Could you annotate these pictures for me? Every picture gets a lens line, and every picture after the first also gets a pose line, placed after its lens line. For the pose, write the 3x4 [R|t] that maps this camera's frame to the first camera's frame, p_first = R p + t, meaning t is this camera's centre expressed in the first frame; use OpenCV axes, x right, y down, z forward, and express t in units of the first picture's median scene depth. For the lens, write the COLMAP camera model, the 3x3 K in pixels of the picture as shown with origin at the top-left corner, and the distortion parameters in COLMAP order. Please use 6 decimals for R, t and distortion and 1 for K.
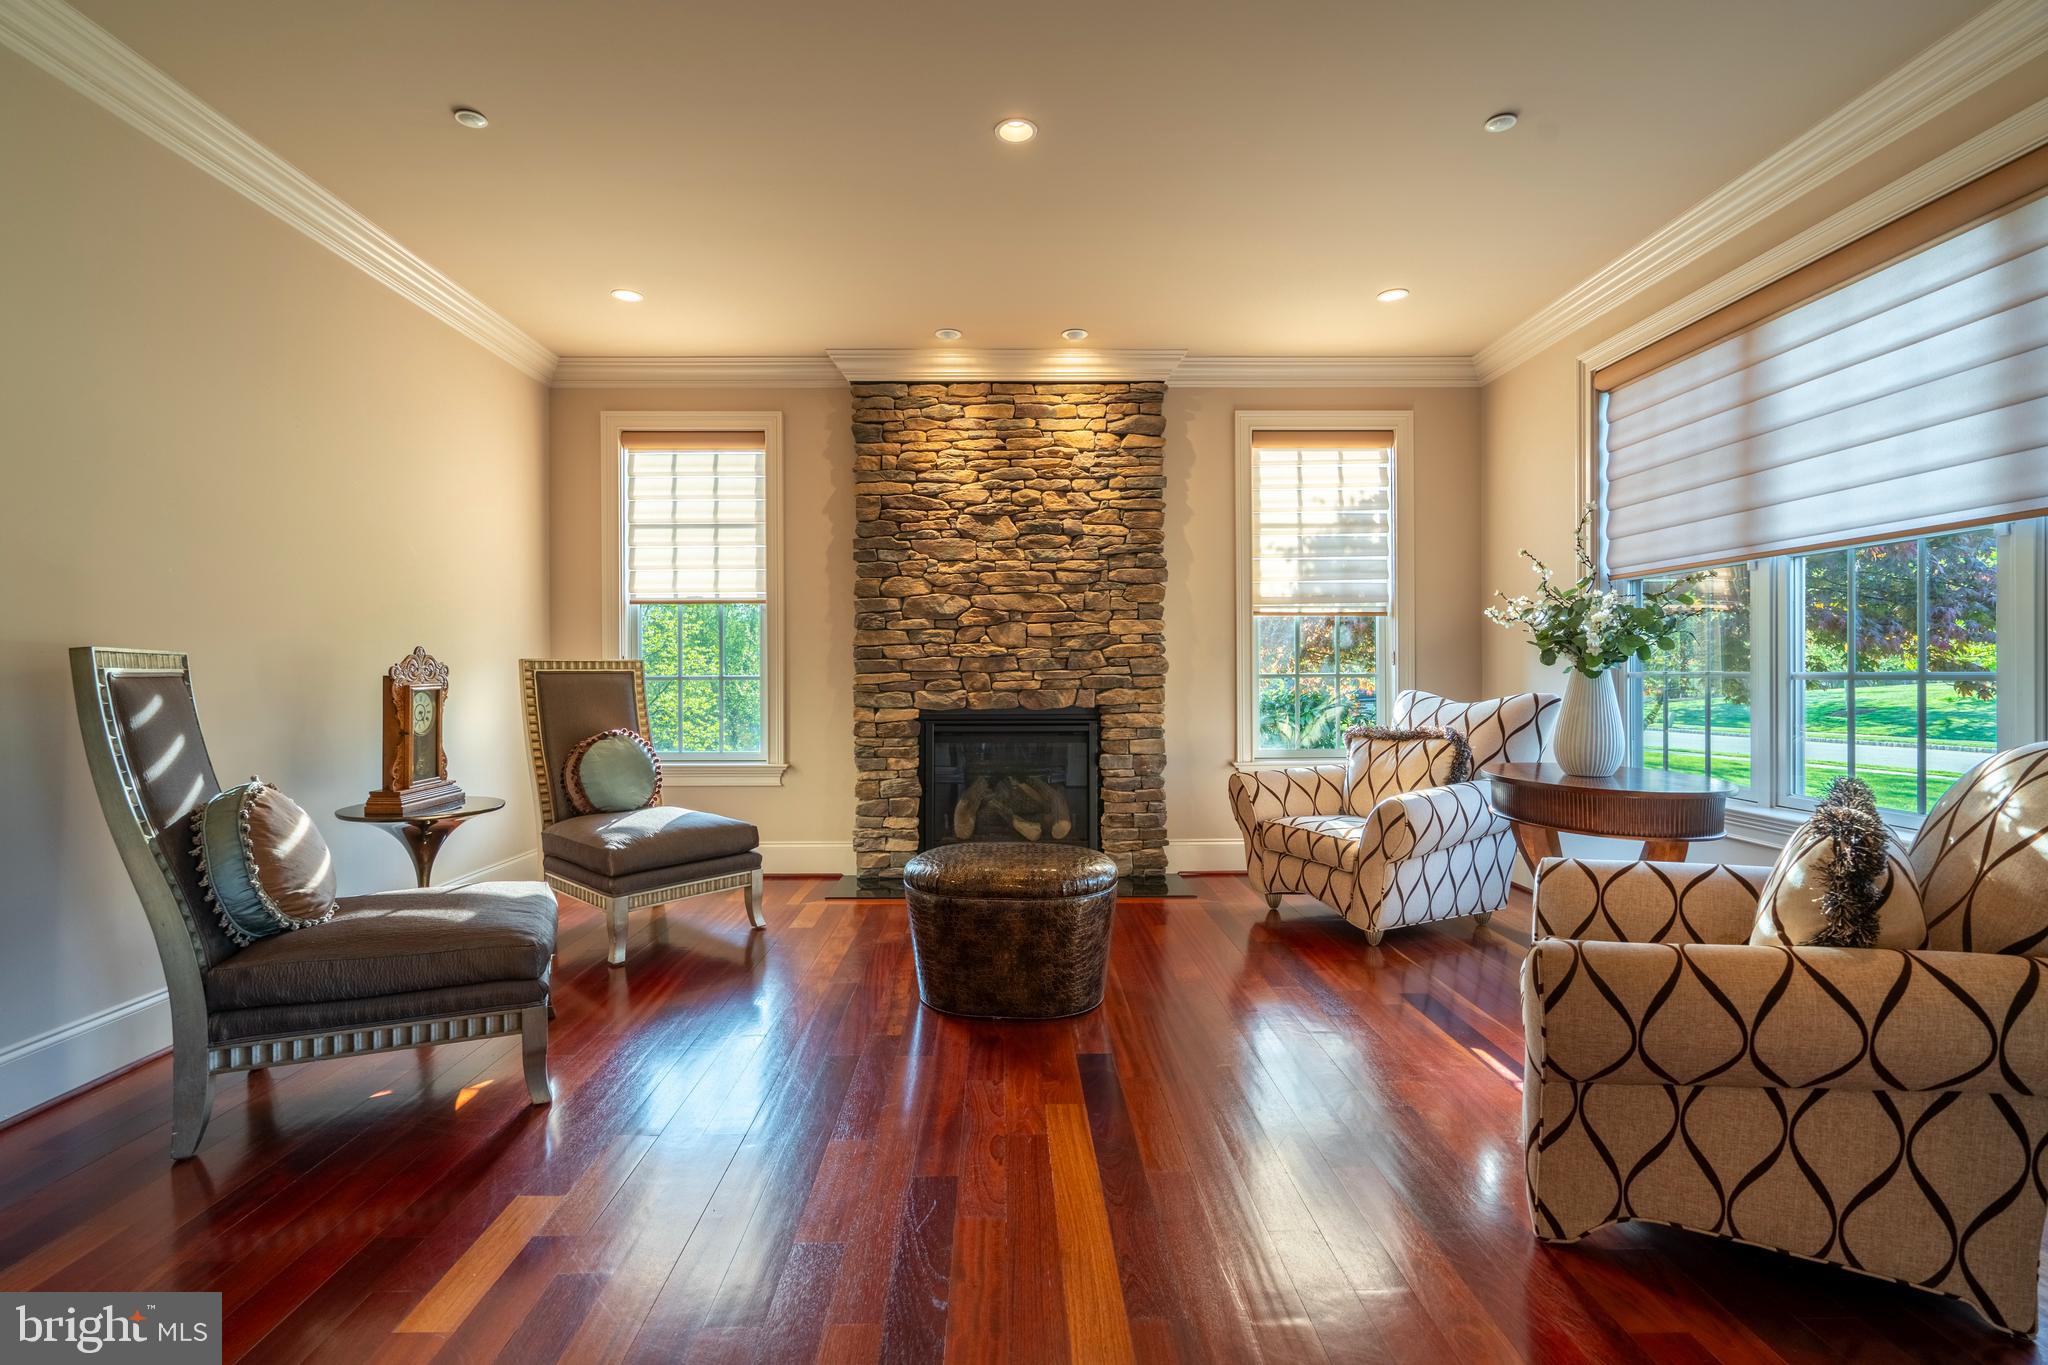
lens RADIAL K [[957.7, 0, 1021.8], [0, 957.7, 670.5], [0, 0, 1]] dist [-0.008145, 0.003850]
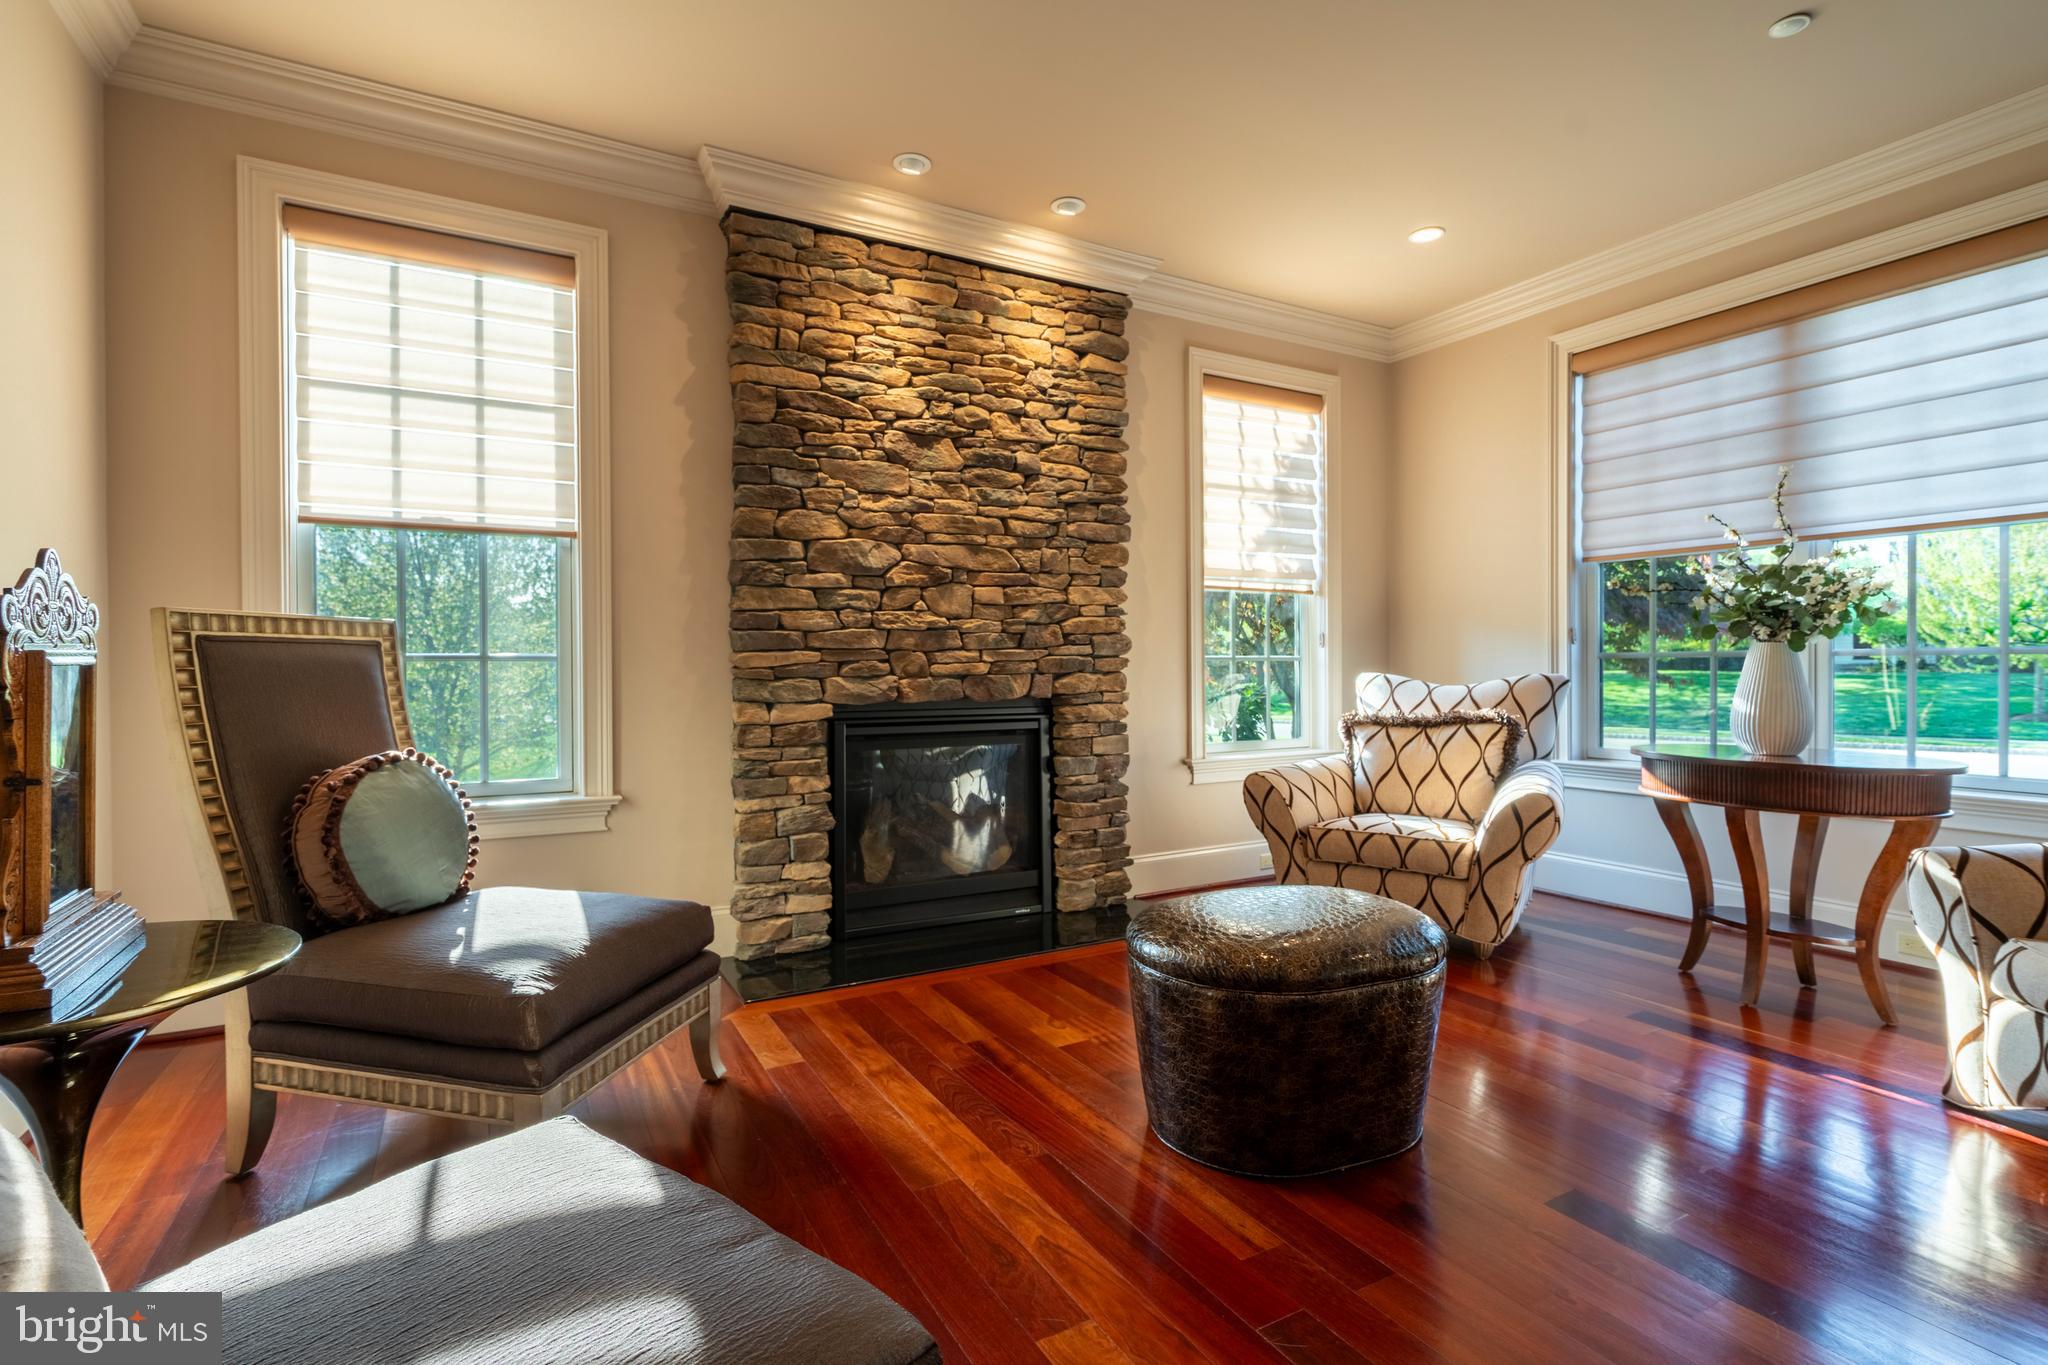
lens RADIAL K [[957.7, 0, 1013.7], [0, 957.7, 671.8], [0, 0, 1]] dist [-0.008145, 0.003850]
pose [[0.874014, -0.001538, 0.485898, -0.329591], [-0.000024, 0.999995, 0.003209, 0.015179], [-0.485901, -0.002817, 0.874010, 0.333192]]
